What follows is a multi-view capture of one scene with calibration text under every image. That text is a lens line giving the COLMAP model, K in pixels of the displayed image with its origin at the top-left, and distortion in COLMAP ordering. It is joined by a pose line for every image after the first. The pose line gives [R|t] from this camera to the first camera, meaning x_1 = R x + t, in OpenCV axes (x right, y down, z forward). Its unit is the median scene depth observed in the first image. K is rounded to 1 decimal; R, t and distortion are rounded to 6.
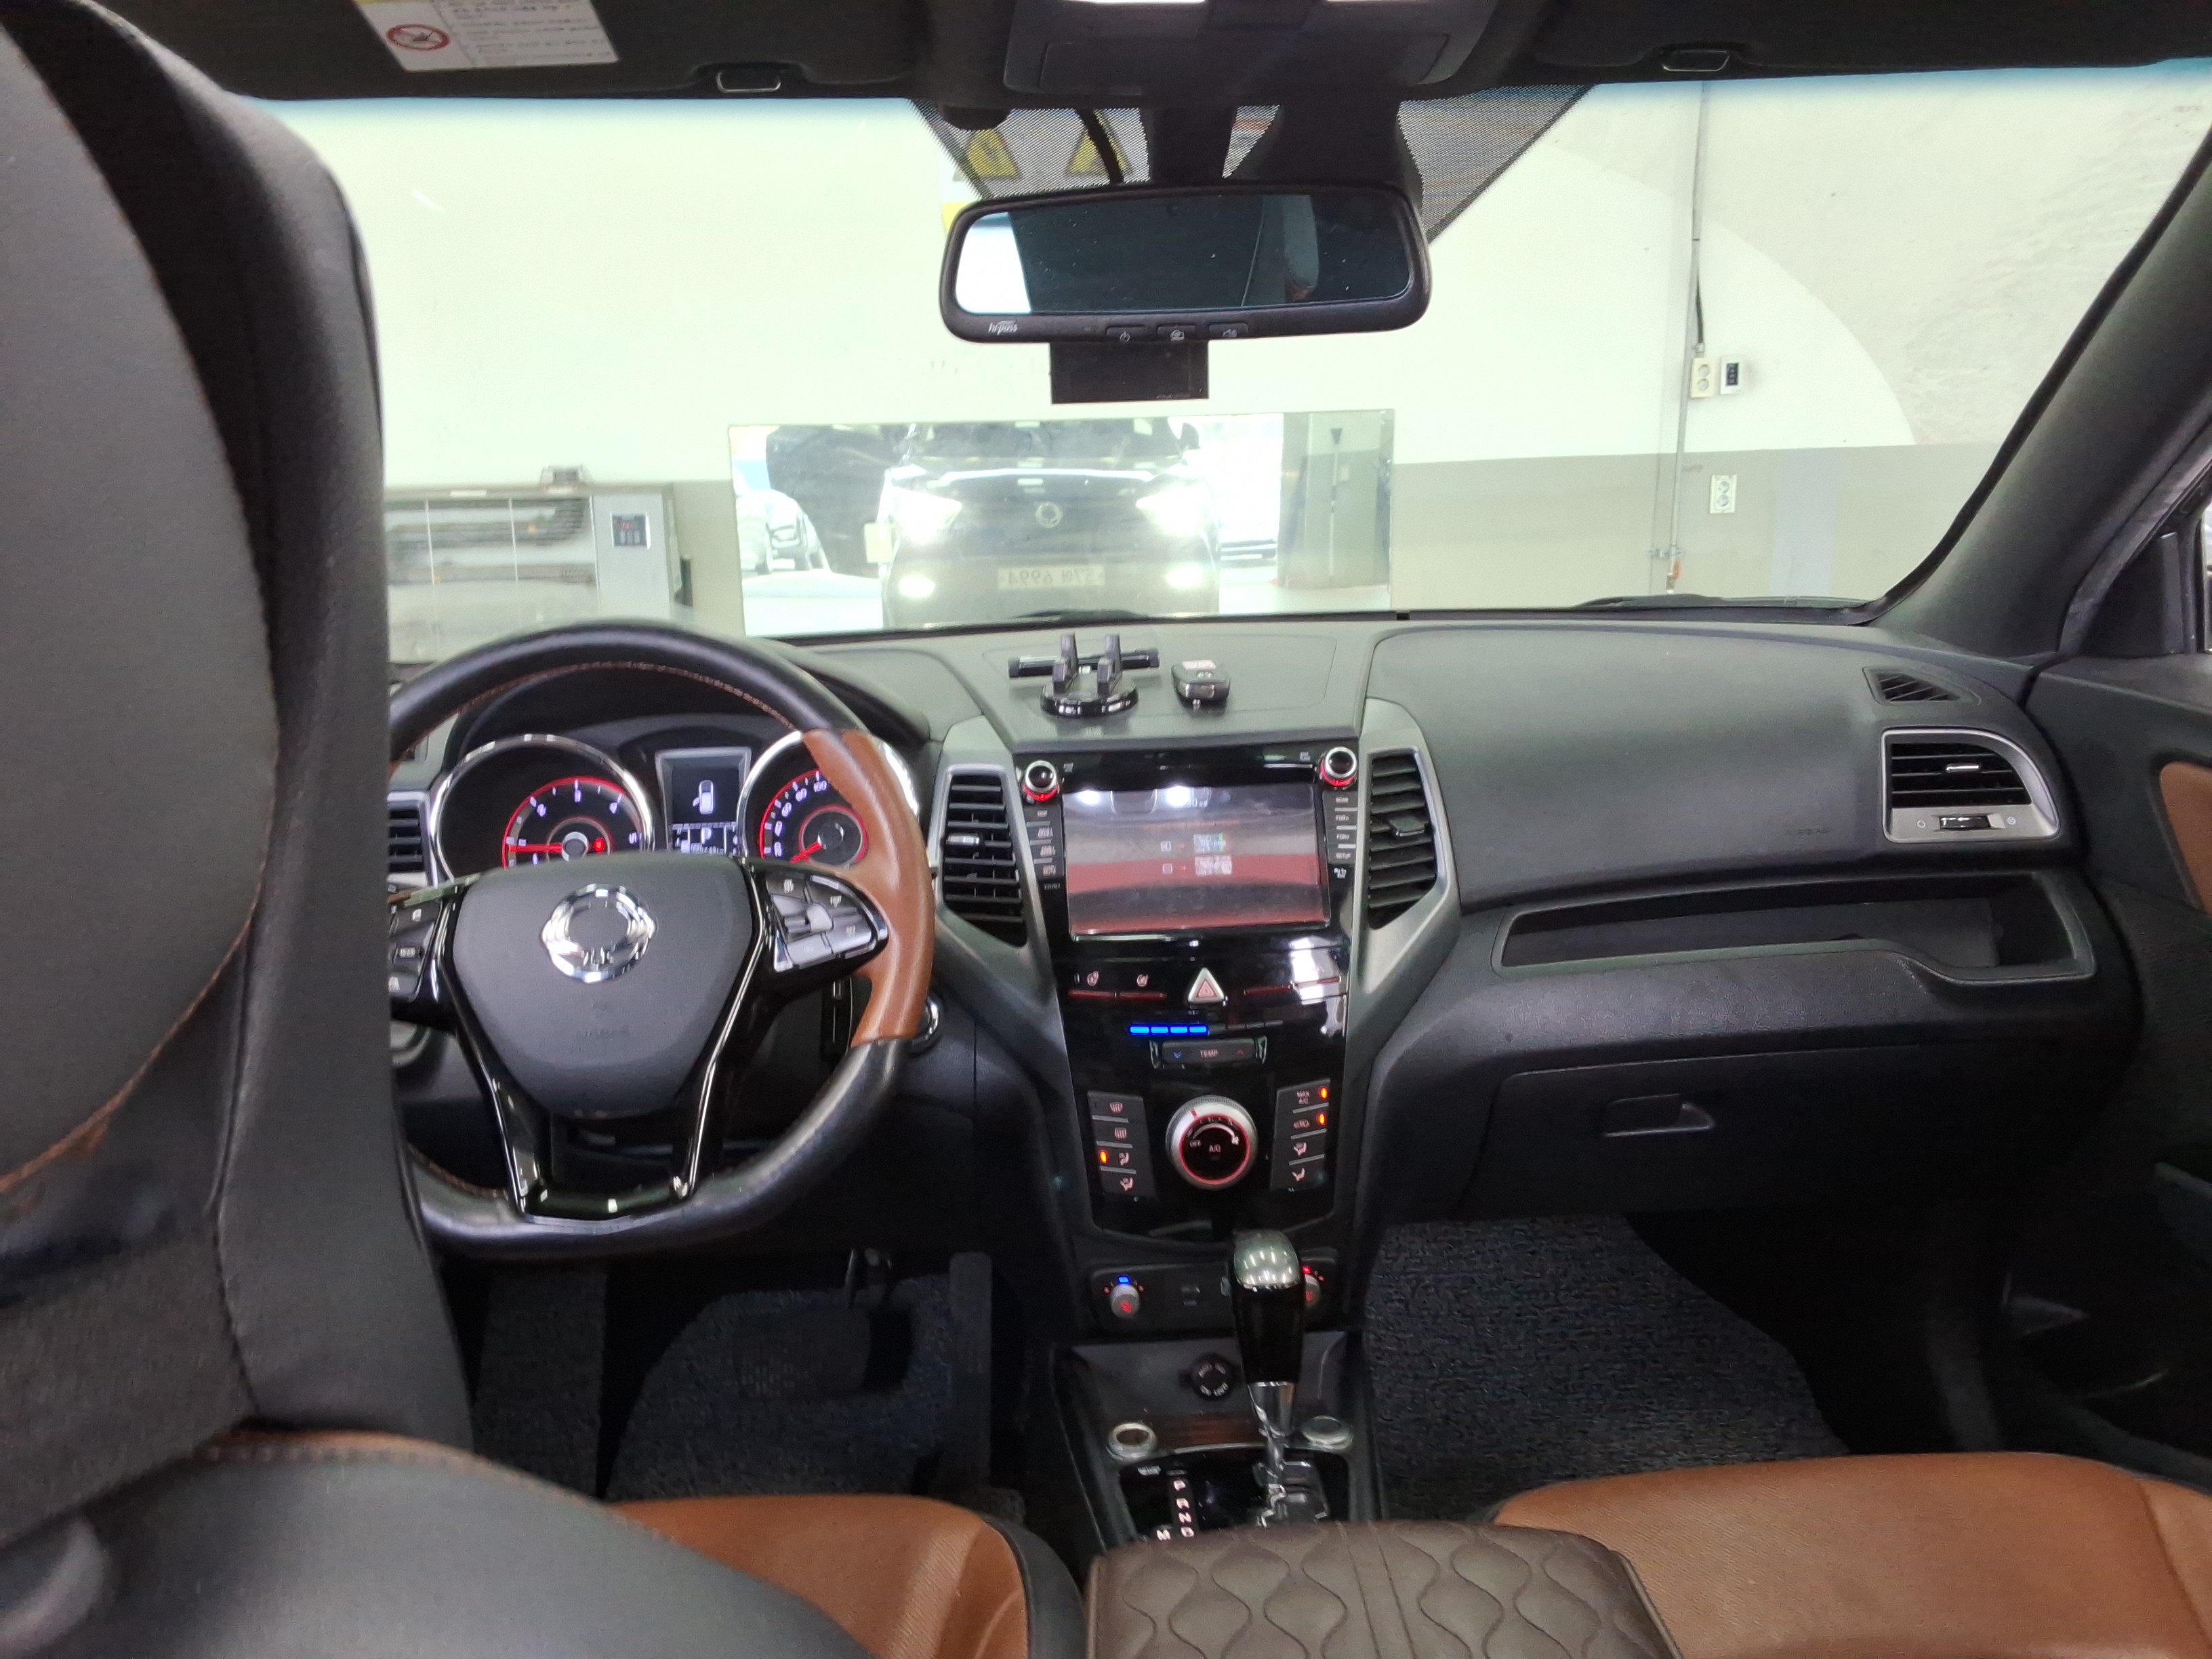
lens RADIAL K [[1758.9, 0, 1103.8], [0, 1758.9, 823.4], [0, 0, 1]] dist [0.001591, 0.001380]
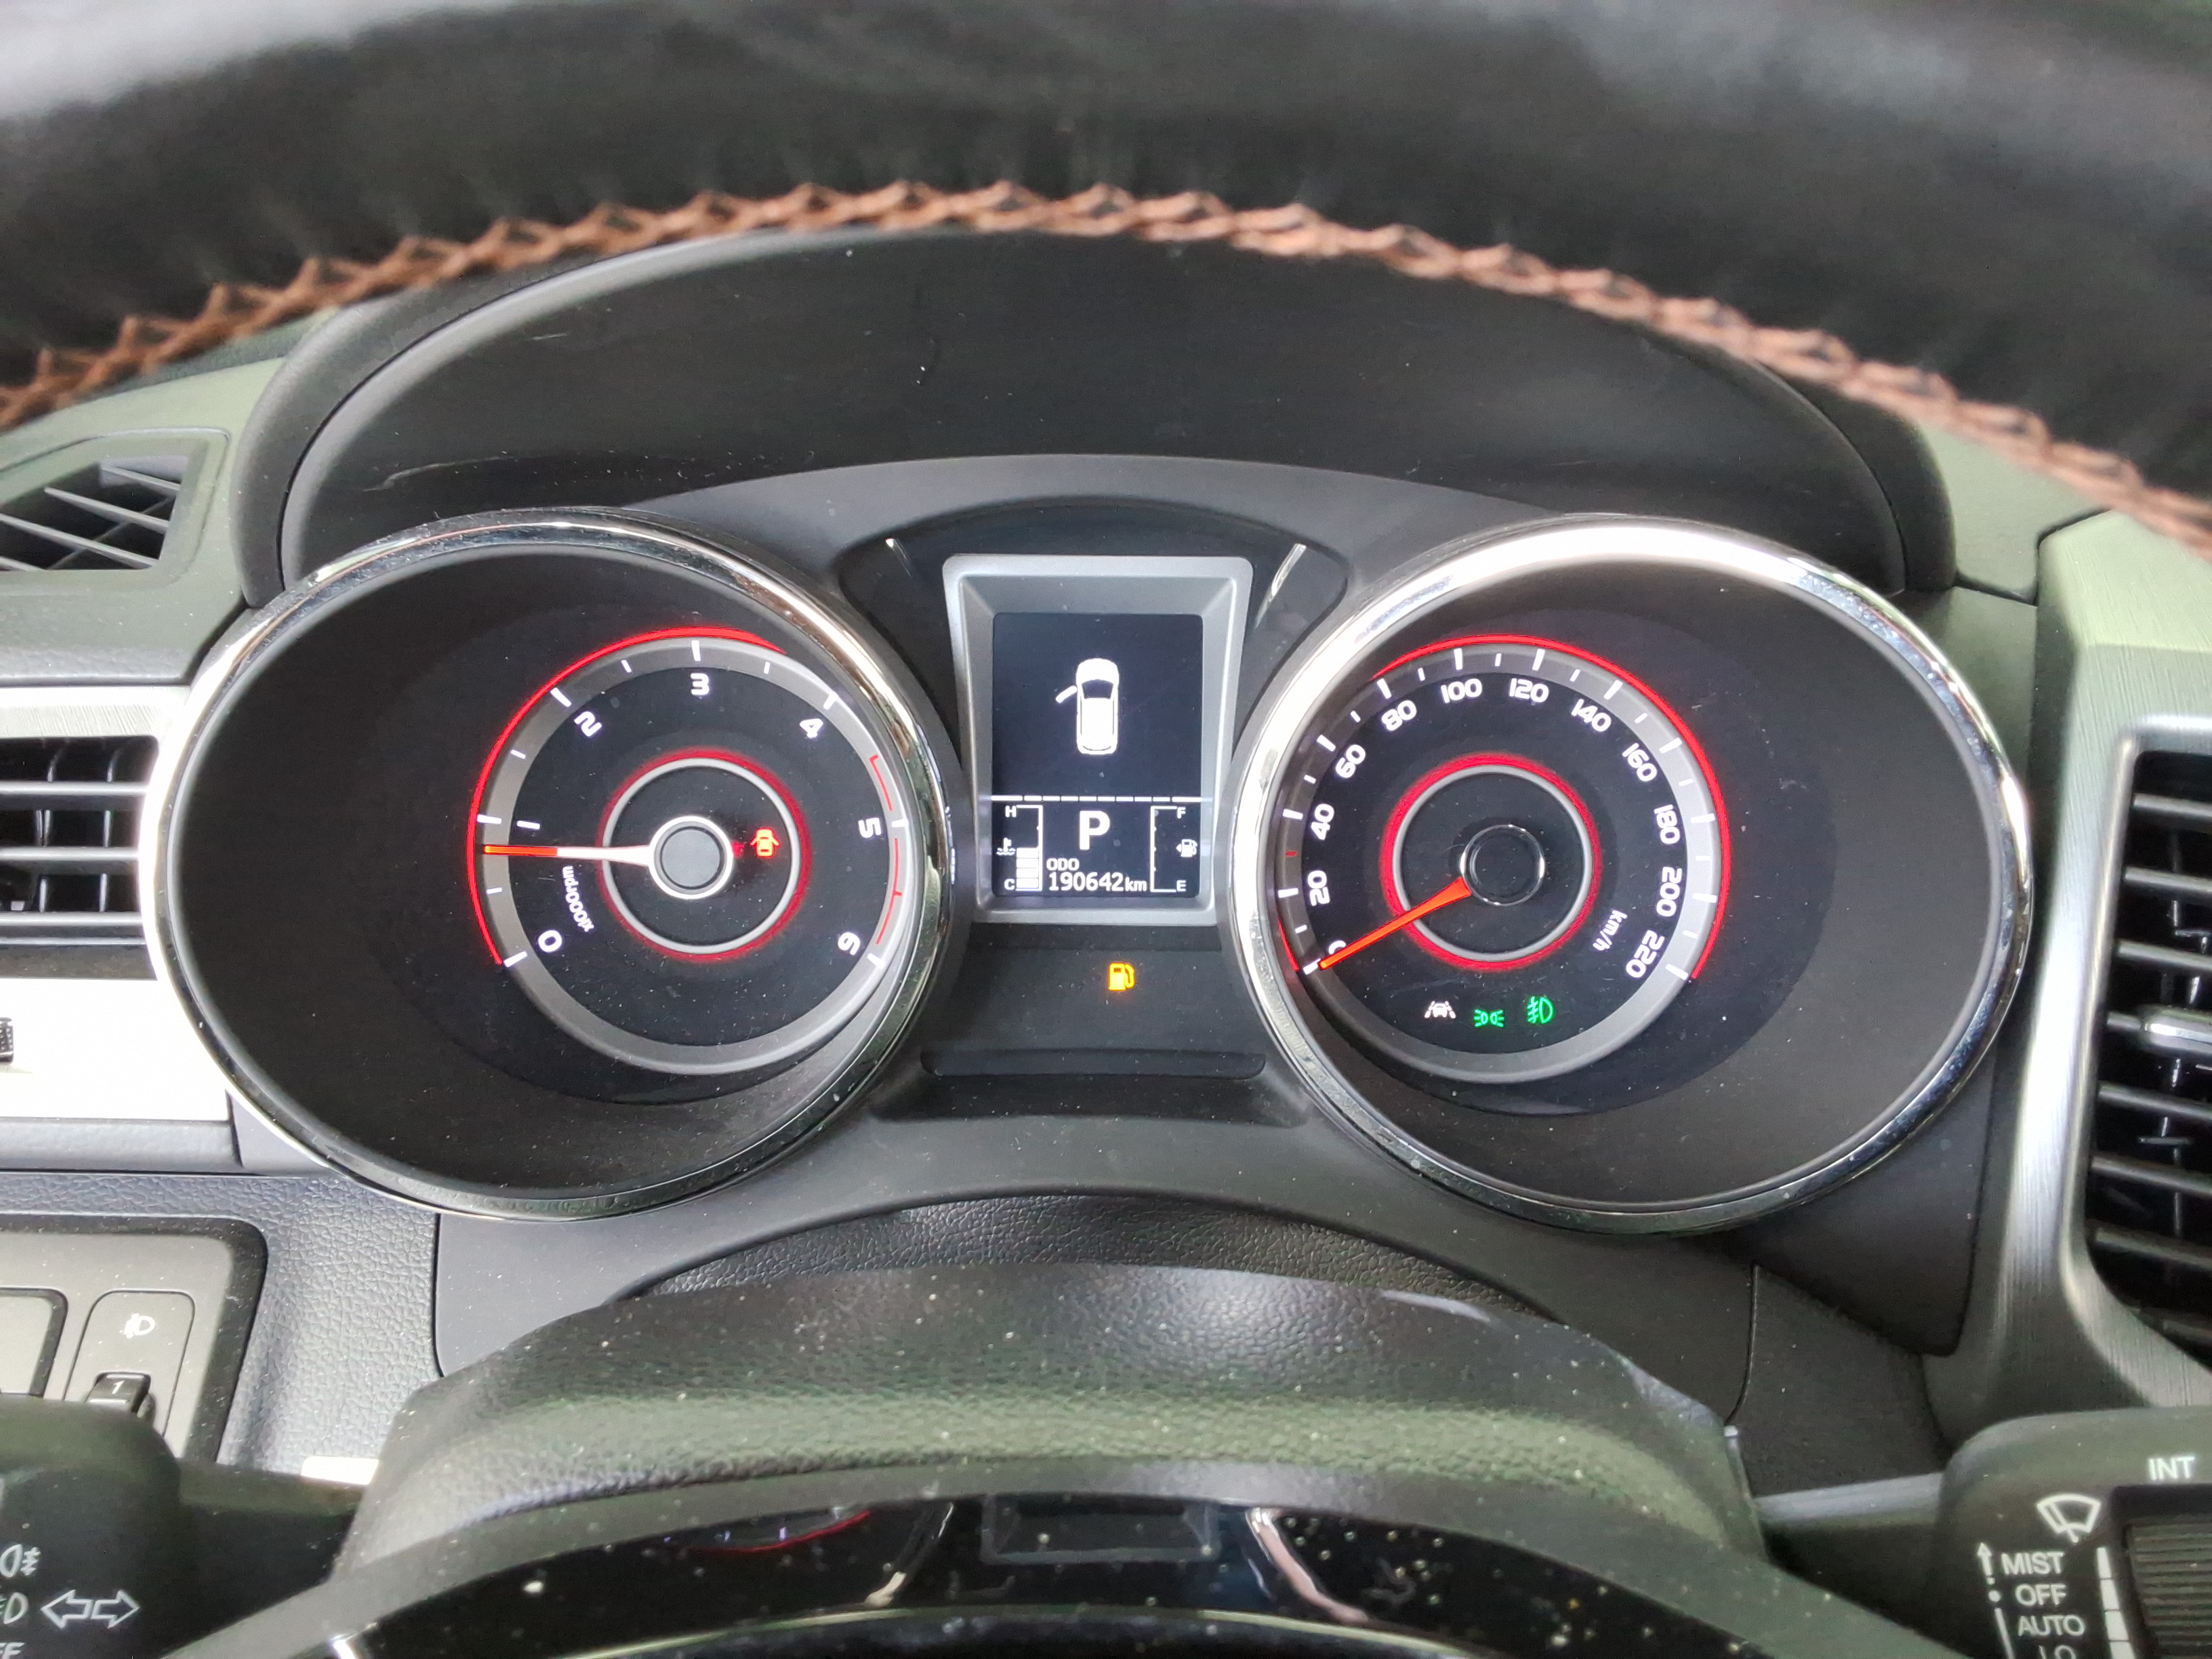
lens RADIAL K [[1758.9, 0, 1110.1], [0, 1758.9, 830.5], [0, 0, 1]] dist [0.001591, 0.001380]
pose [[0.994561, 0.066410, -0.080240, -0.198653], [-0.050762, 0.981738, 0.183341, -0.051646], [0.090951, -0.178270, 0.979769, 0.692246]]
